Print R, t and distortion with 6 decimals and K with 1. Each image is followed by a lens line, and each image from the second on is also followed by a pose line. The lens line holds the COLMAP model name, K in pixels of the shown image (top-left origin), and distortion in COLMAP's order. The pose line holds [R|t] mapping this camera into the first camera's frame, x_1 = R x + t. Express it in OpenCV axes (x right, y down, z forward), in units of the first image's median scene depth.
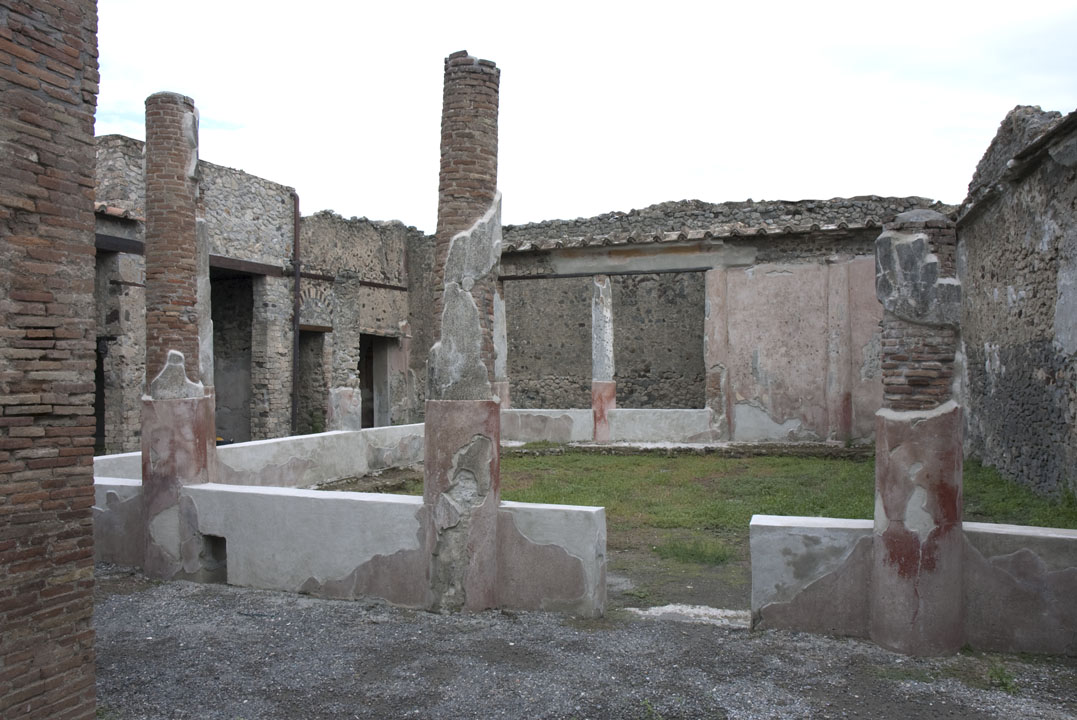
lens RADIAL K [[812.7, 0, 532.1], [0, 812.7, 389.7], [0, 0, 1]] dist [-0.082114, 0.102742]
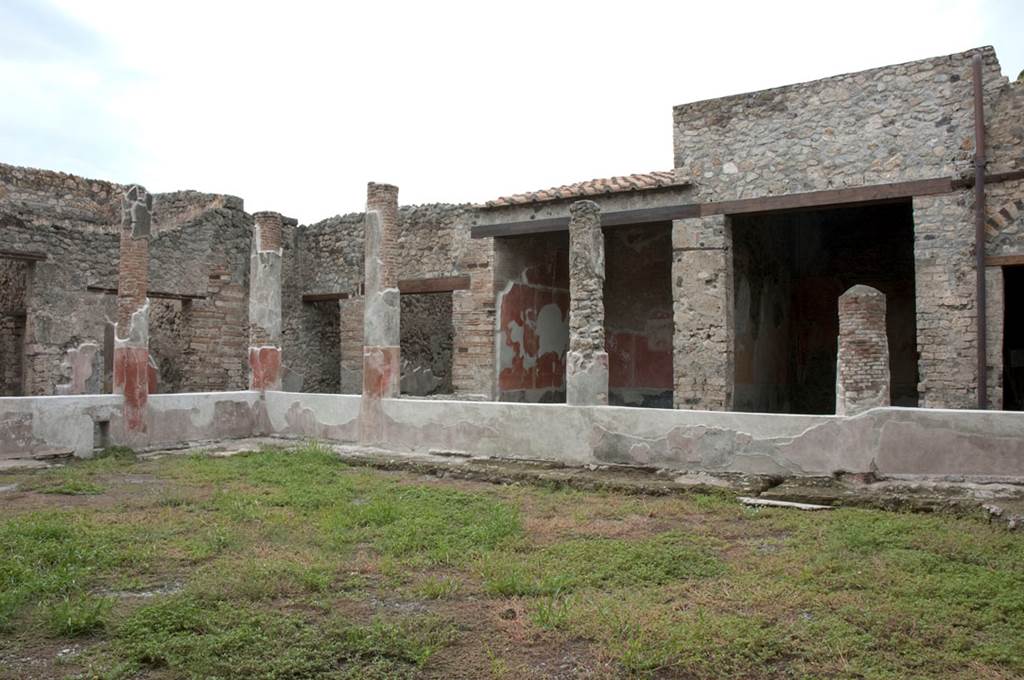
lens RADIAL K [[768.7, 0, 513.5], [0, 768.7, 336.4], [0, 0, 1]] dist [-0.011692, 0.007129]
pose [[-0.155608, -0.028919, -0.987395, 0.466249], [-0.019599, 0.999465, -0.026184, 0.004634], [0.987624, 0.015278, -0.156092, 0.938217]]
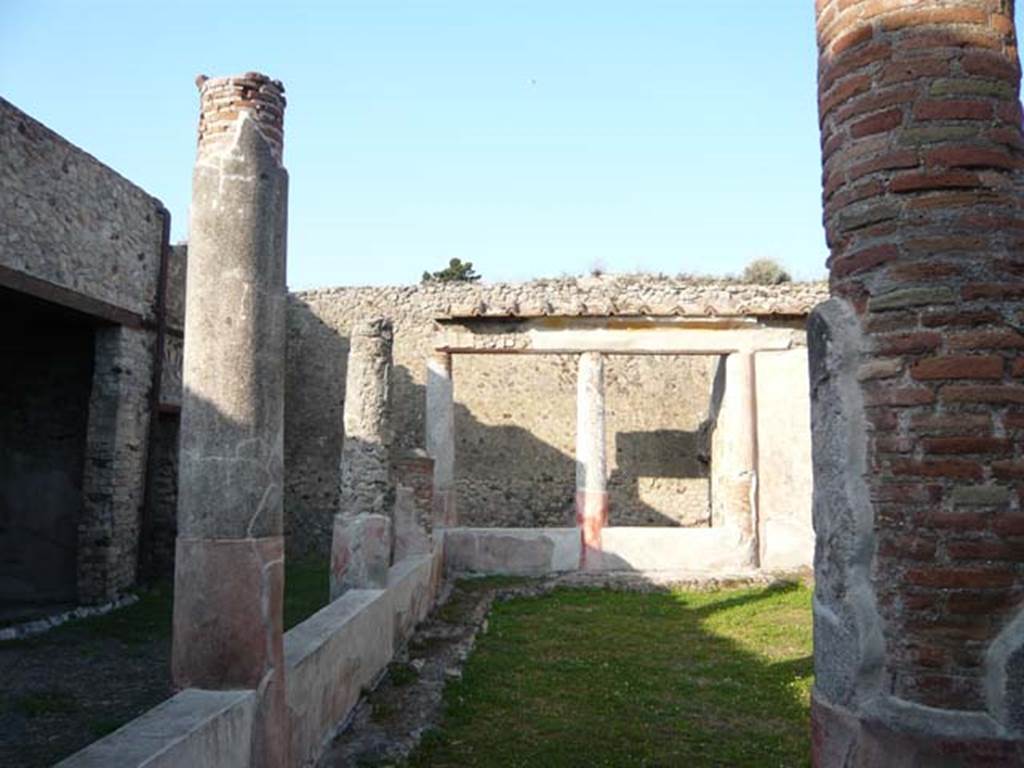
lens RADIAL K [[816.5, 0, 508.5], [0, 816.5, 391.5], [0, 0, 1]] dist [-0.072659, 0.004771]
pose [[0.947057, 0.038373, 0.318765, -0.294515], [-0.003604, 0.994040, -0.108955, -0.024553], [-0.321046, 0.102037, 0.941551, 0.368086]]
